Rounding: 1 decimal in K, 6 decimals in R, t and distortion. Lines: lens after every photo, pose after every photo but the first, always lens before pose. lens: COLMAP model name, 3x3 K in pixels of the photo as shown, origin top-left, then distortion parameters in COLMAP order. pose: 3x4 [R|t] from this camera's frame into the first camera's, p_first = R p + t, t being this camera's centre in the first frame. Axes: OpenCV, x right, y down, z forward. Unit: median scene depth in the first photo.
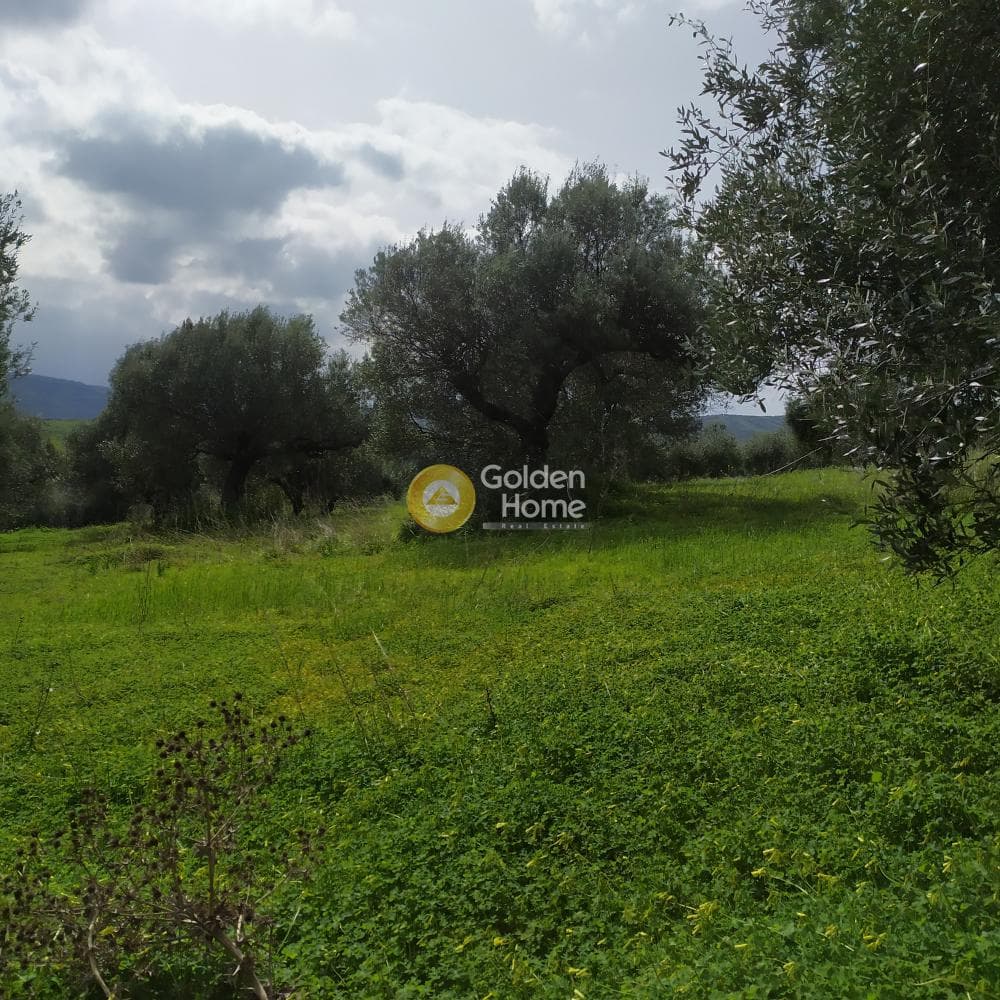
lens RADIAL K [[982.3, 0, 503.6], [0, 982.3, 491.7], [0, 0, 1]] dist [0.033647, 0.000000]
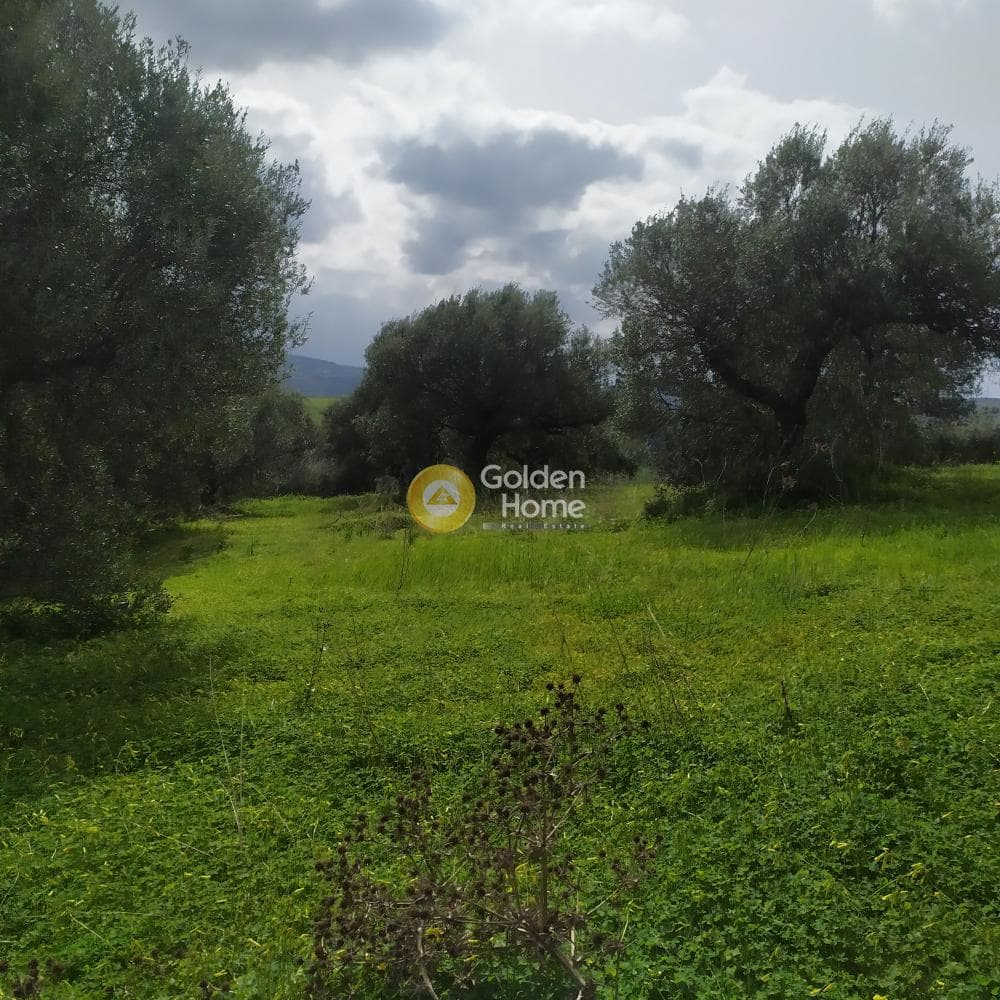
lens RADIAL K [[925.7, 0, 512.7], [0, 925.7, 483.2], [0, 0, 1]] dist [0.034853, 0.000000]
pose [[0.982366, 0.028817, -0.184734, -0.077683], [-0.027828, 0.999581, 0.007946, 0.012685], [0.184886, -0.002665, 0.982756, 0.079032]]
